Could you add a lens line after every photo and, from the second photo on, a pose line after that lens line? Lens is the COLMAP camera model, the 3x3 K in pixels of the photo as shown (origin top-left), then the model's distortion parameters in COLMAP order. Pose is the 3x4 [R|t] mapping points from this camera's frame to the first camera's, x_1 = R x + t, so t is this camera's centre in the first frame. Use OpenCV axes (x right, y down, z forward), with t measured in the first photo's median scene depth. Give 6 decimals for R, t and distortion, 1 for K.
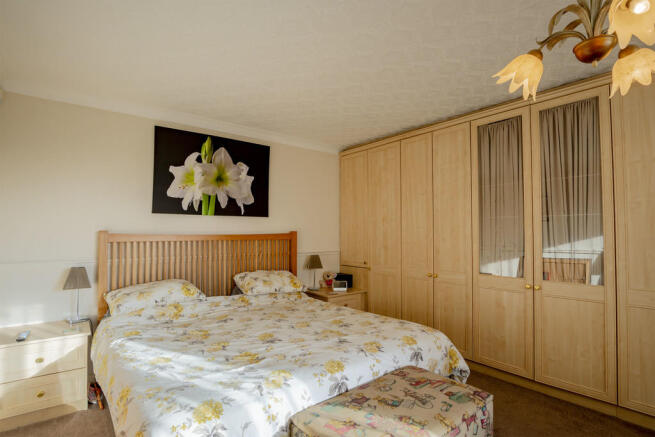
lens RADIAL K [[329.0, 0, 328.5], [0, 329.0, 220.0], [0, 0, 1]] dist [-0.015575, 0.000319]
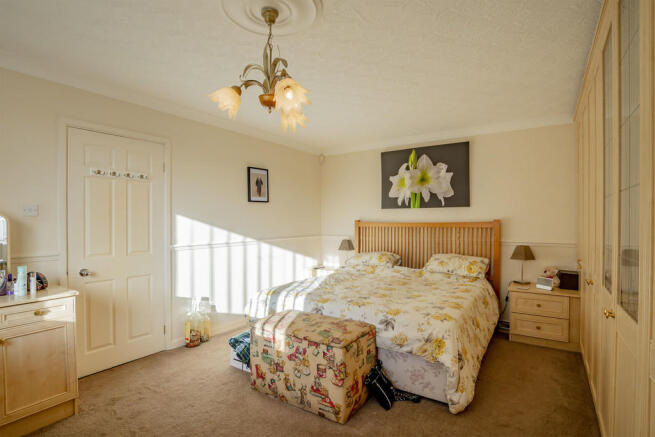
lens RADIAL K [[329.0, 0, 329.7], [0, 329.0, 220.6], [0, 0, 1]] dist [-0.015575, 0.000319]
pose [[0.298485, 0.001804, -0.954413, 0.811439], [0.038856, 0.999146, 0.014041, 0.003733], [0.953623, -0.041276, 0.298160, 0.263004]]
